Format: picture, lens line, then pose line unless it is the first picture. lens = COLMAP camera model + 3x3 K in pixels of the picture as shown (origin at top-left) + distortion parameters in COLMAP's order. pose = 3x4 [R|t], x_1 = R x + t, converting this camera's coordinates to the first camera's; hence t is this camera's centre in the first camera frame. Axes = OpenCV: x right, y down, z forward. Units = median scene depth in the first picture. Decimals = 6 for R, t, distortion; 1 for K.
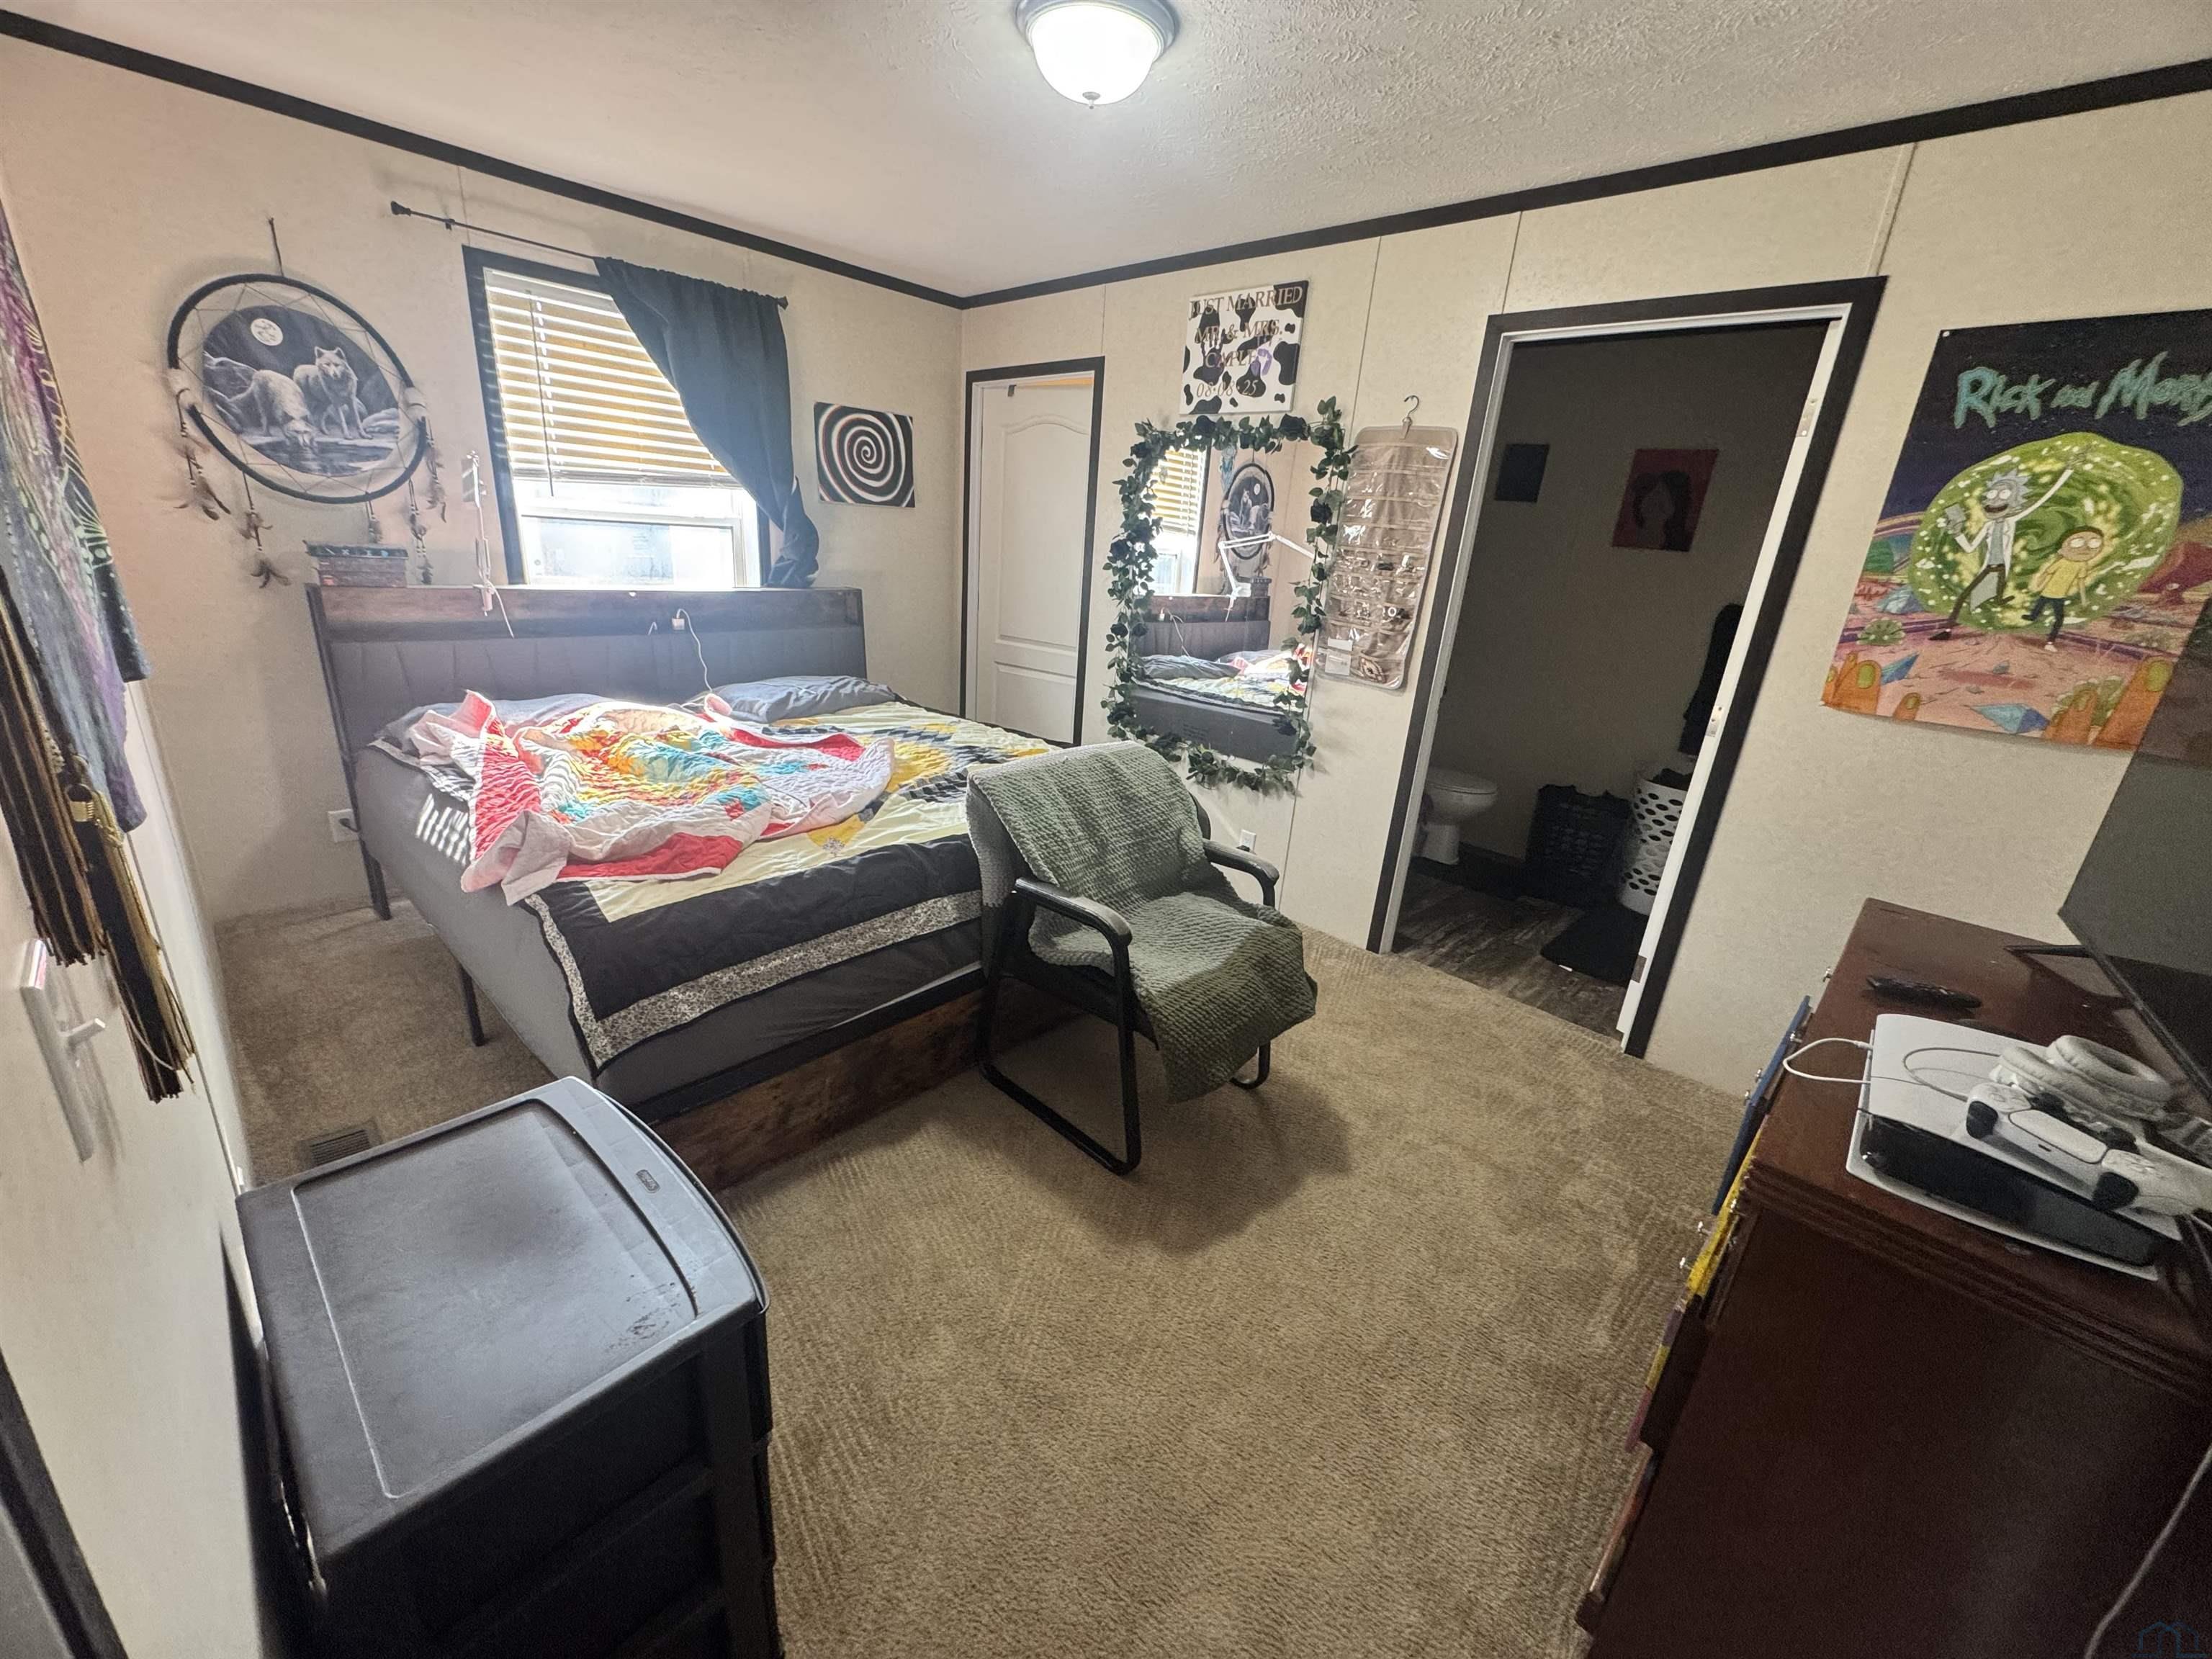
lens RADIAL K [[882.4, 0, 1102.2], [0, 882.4, 827.9], [0, 0, 1]] dist [0.002227, 0.000142]
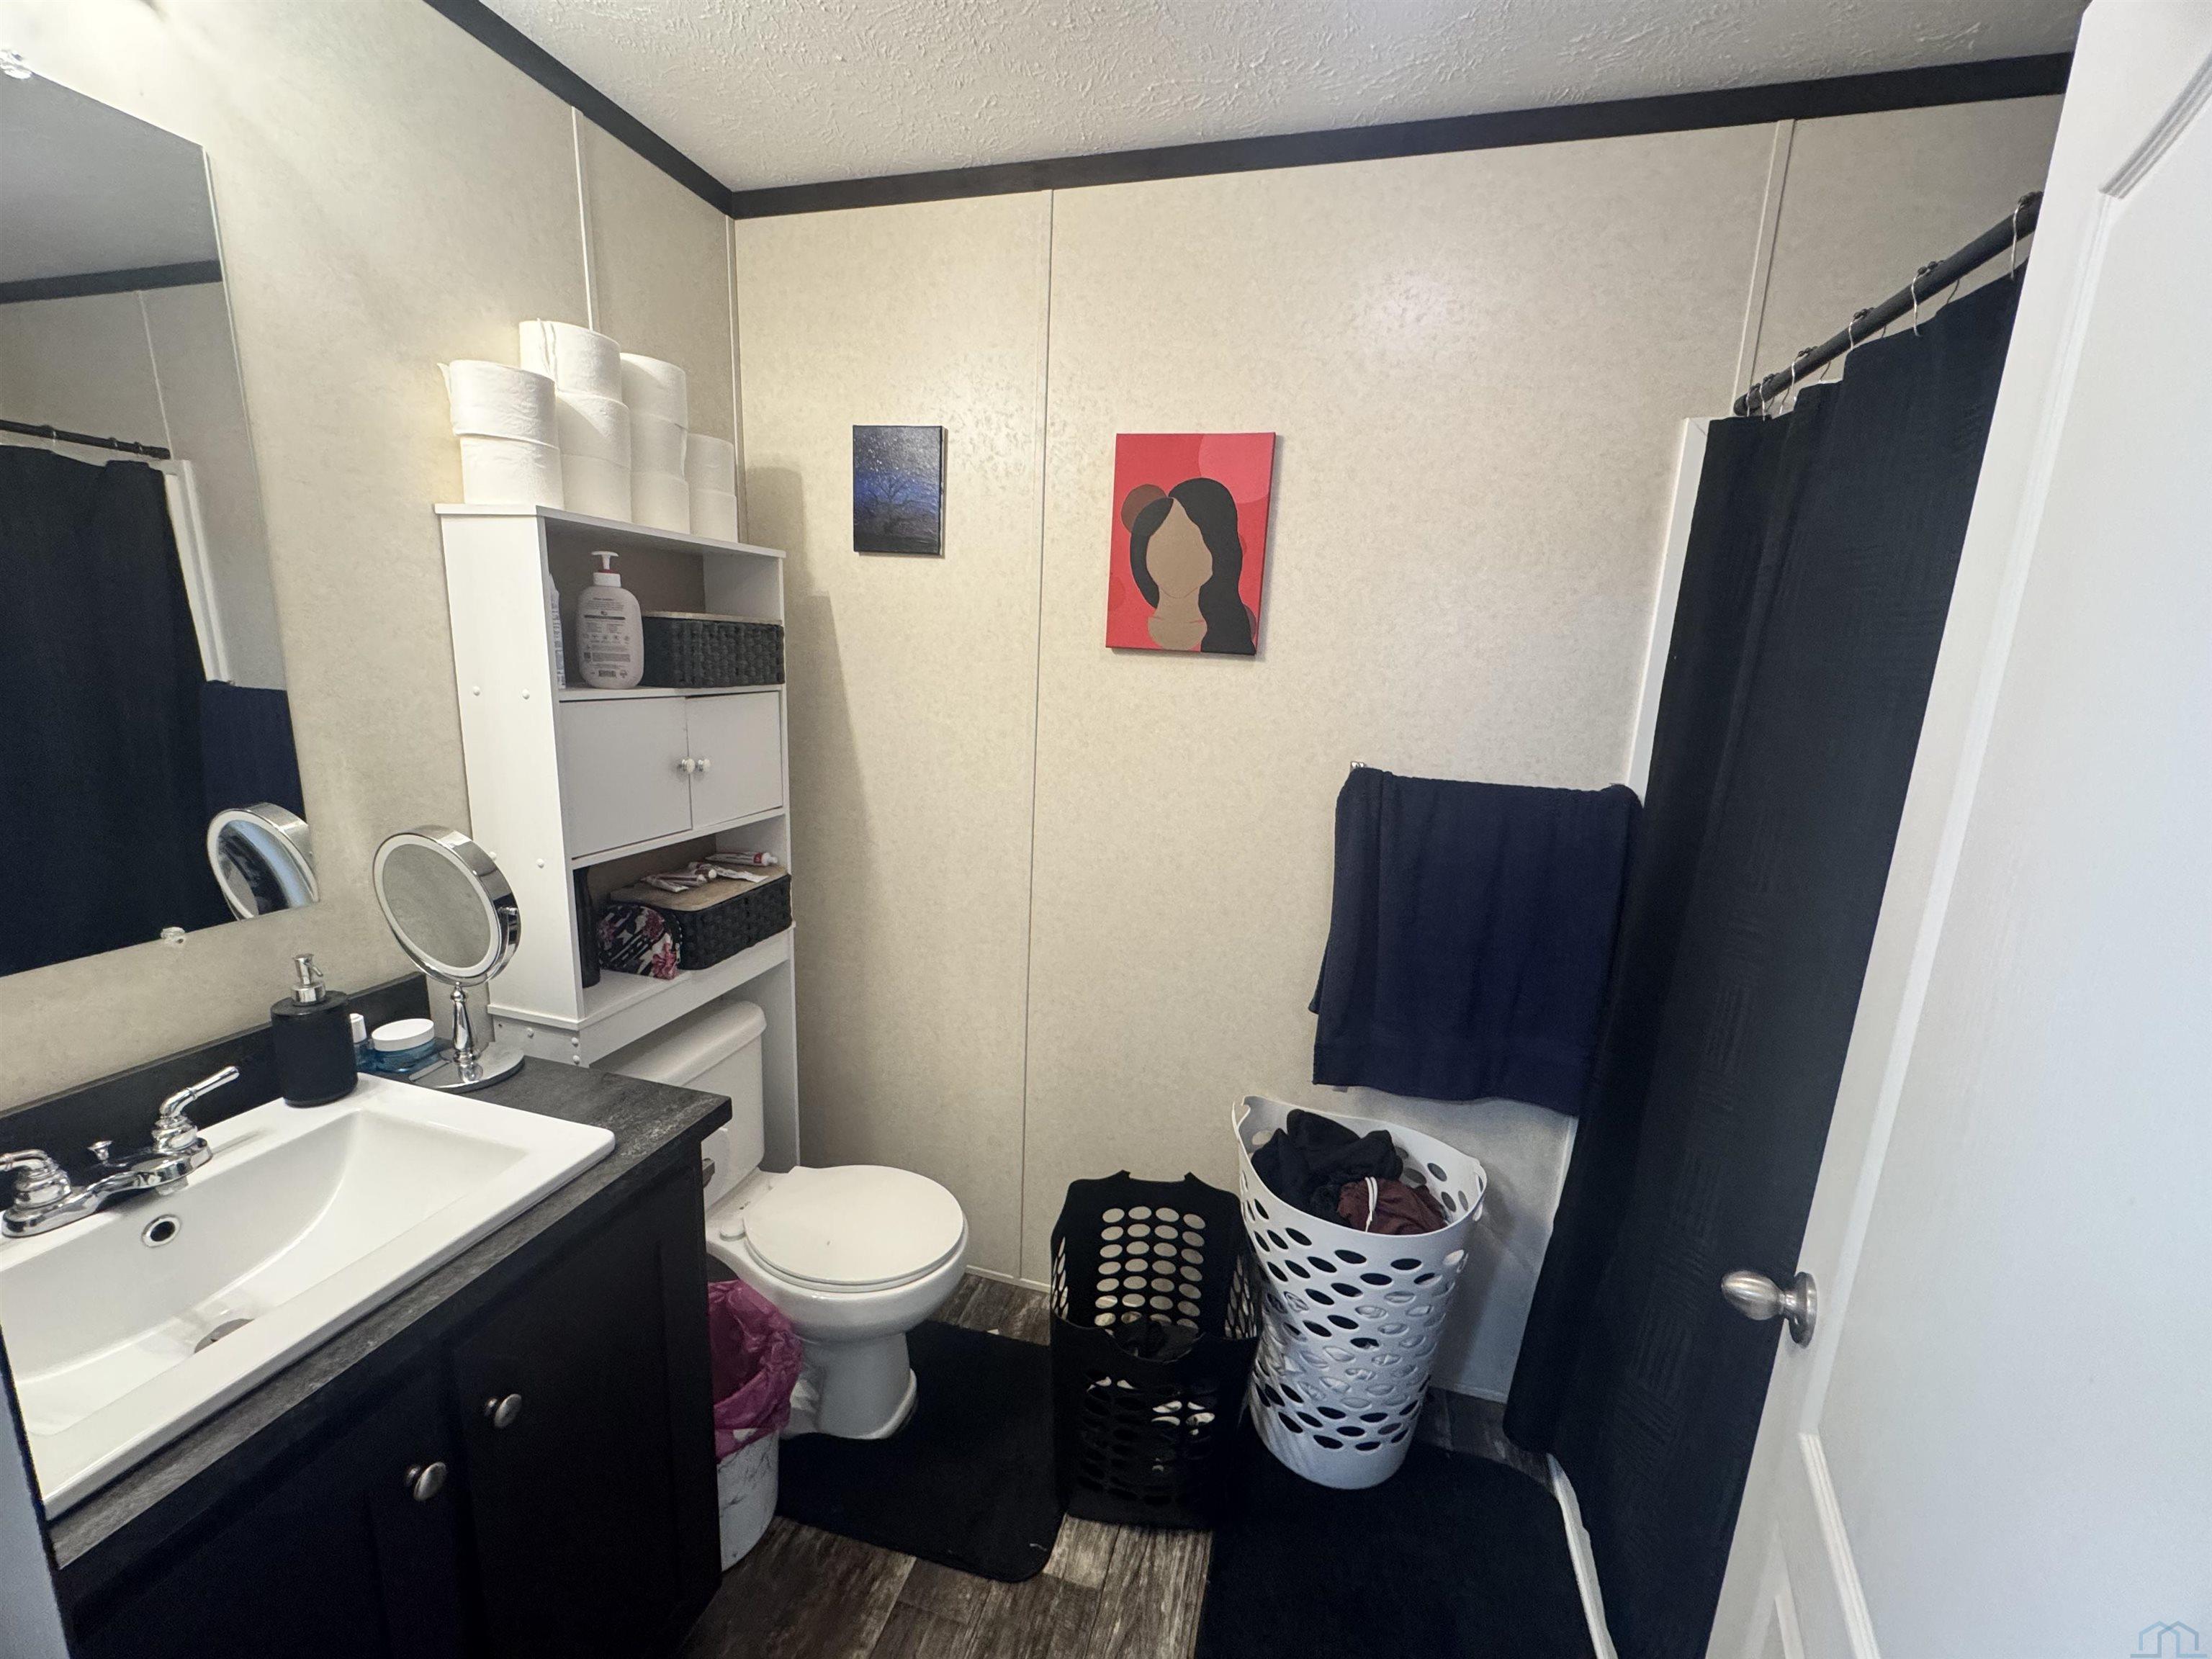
lens RADIAL K [[882.4, 0, 1101.7], [0, 882.4, 836.3], [0, 0, 1]] dist [0.002227, 0.000142]
pose [[0.883056, -0.129606, 0.451015, 0.378880], [0.172330, 0.983515, -0.054781, -0.211725], [-0.436480, 0.126098, 0.890833, 0.645184]]
